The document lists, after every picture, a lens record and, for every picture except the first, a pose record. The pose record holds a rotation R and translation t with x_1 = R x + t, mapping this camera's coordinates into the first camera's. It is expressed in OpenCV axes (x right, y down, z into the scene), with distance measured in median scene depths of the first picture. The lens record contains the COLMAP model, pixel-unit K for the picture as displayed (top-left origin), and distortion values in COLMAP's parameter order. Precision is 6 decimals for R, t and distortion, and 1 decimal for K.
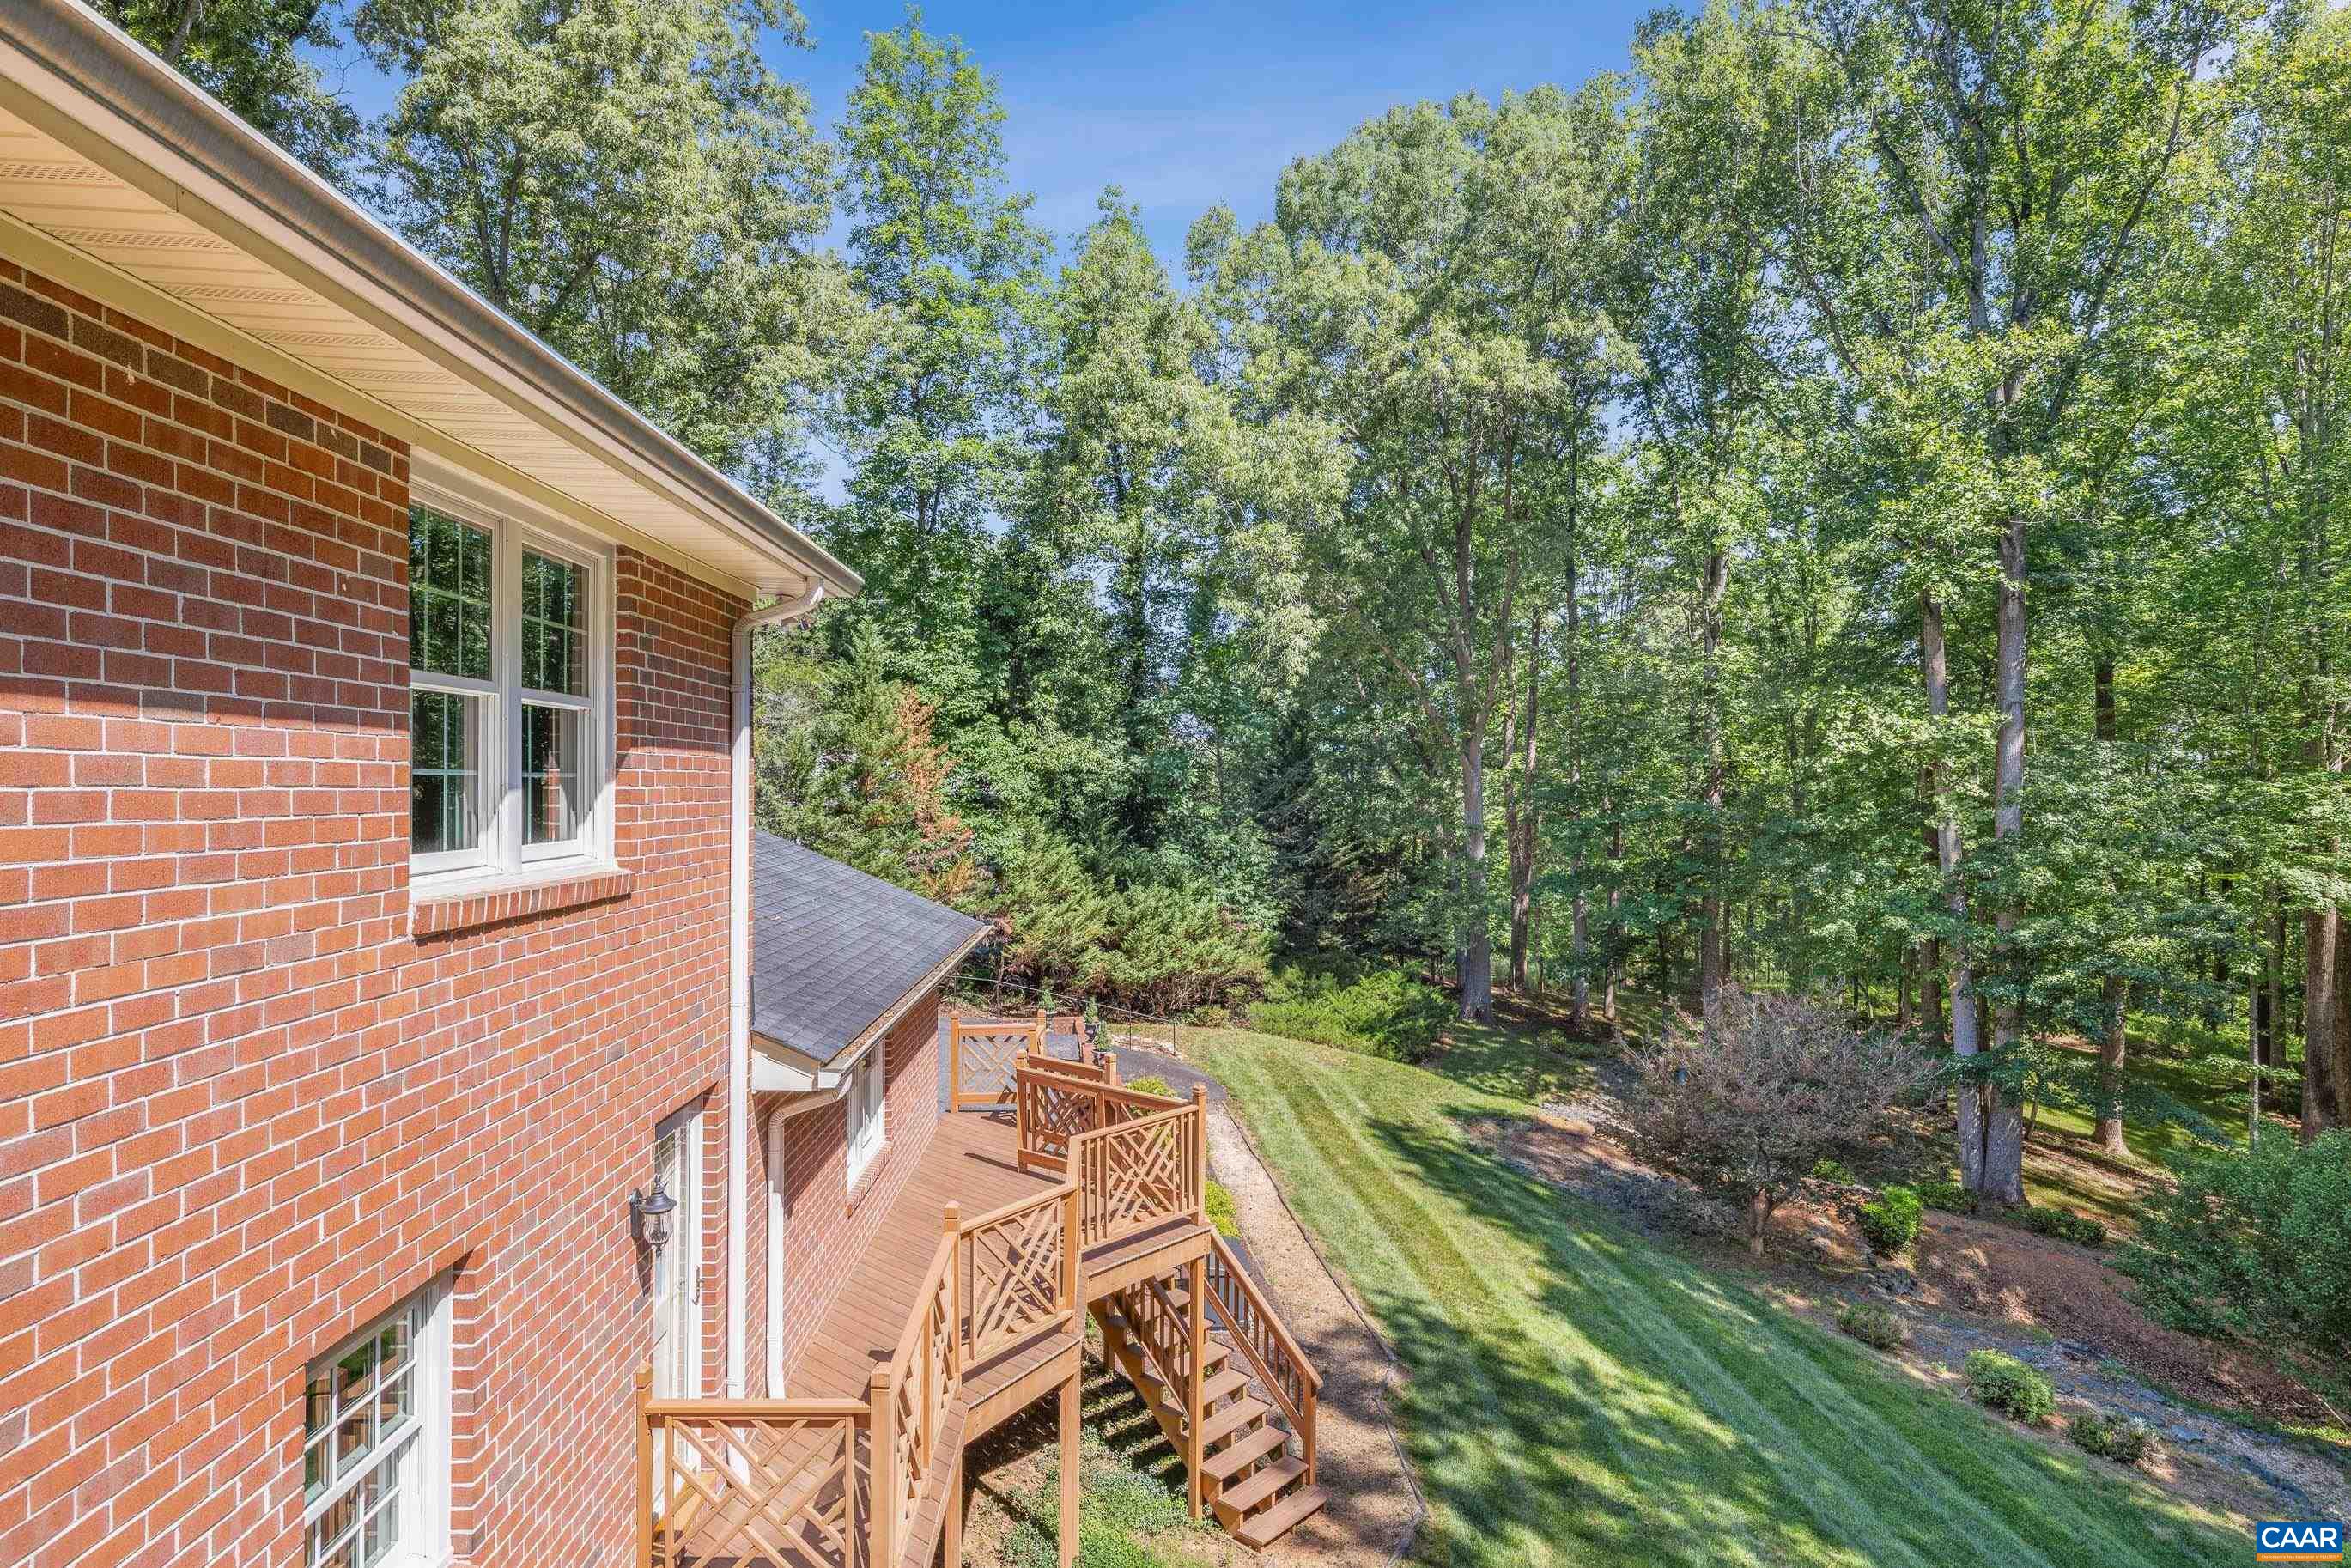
lens RADIAL K [[1316.5, 0, 1171.4], [0, 1316.5, 790.7], [0, 0, 1]] dist [0.006295, 0.000593]
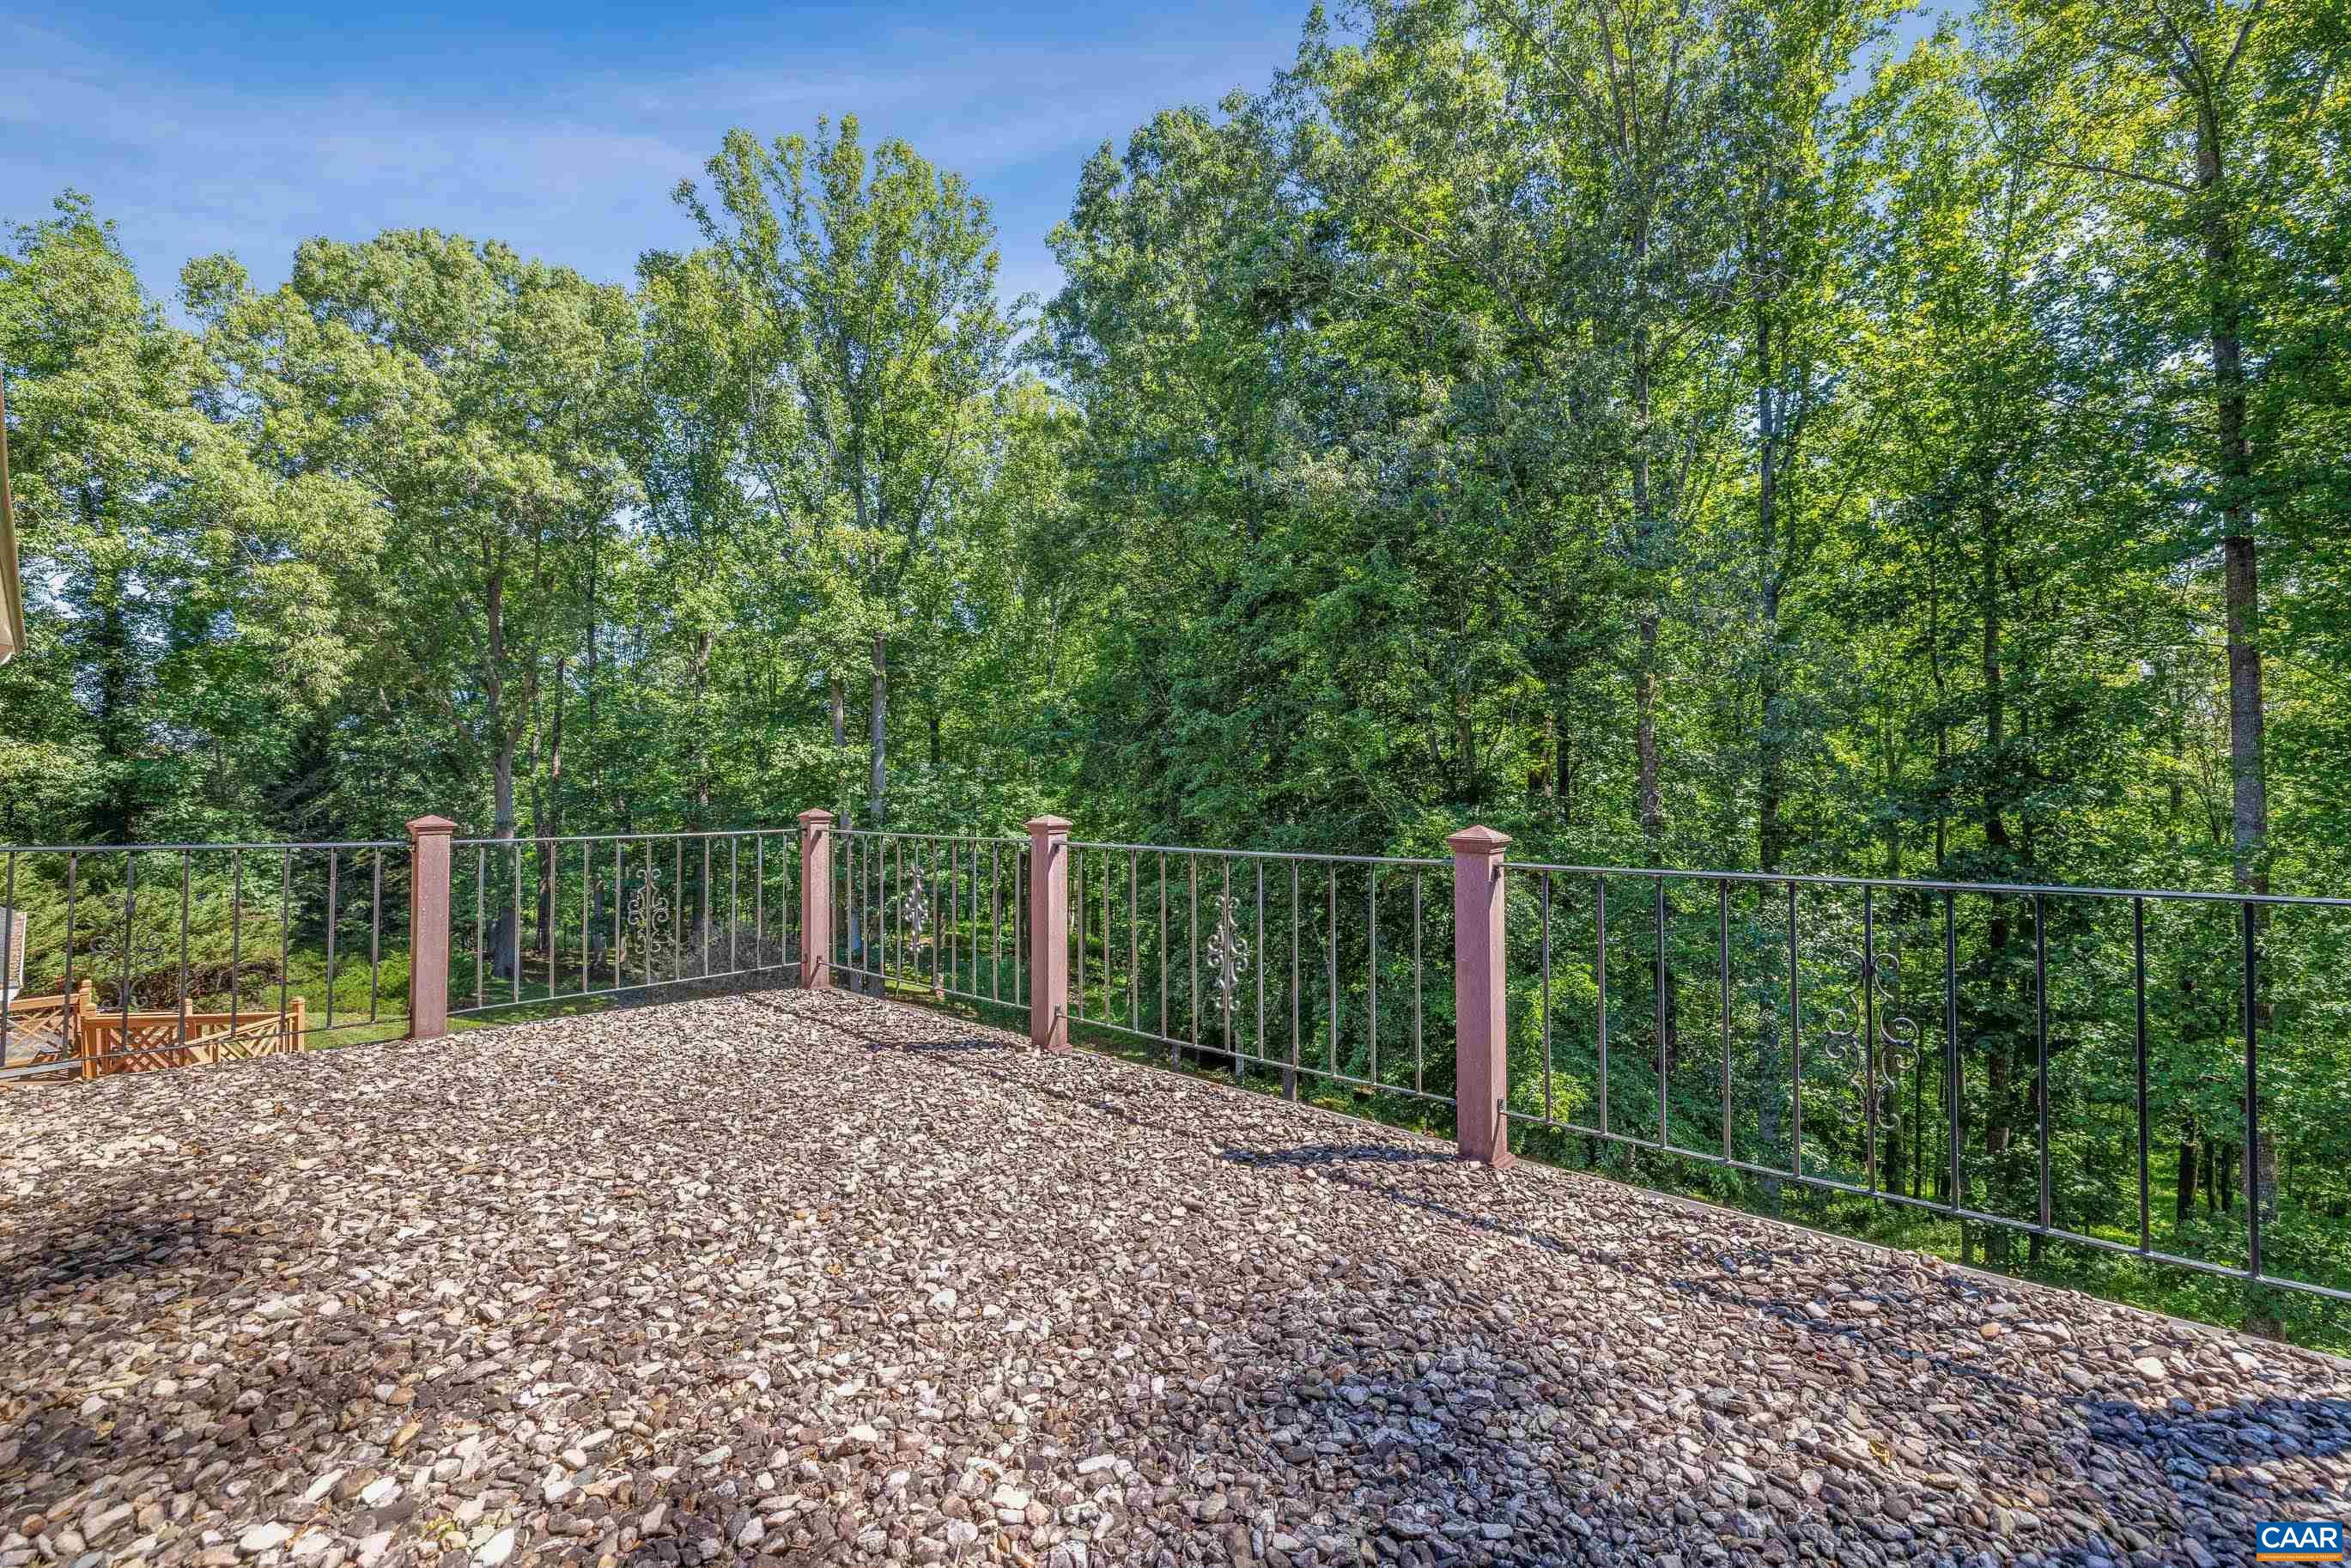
lens RADIAL K [[996.9, 0, 1197.0], [0, 996.9, 778.5], [0, 0, 1]] dist [0.001535, -0.000300]
pose [[0.667951, 0.003413, 0.744198, -0.045633], [0.007075, 0.999915, -0.010936, 0.000827], [-0.744172, 0.012570, 0.667870, -0.156497]]
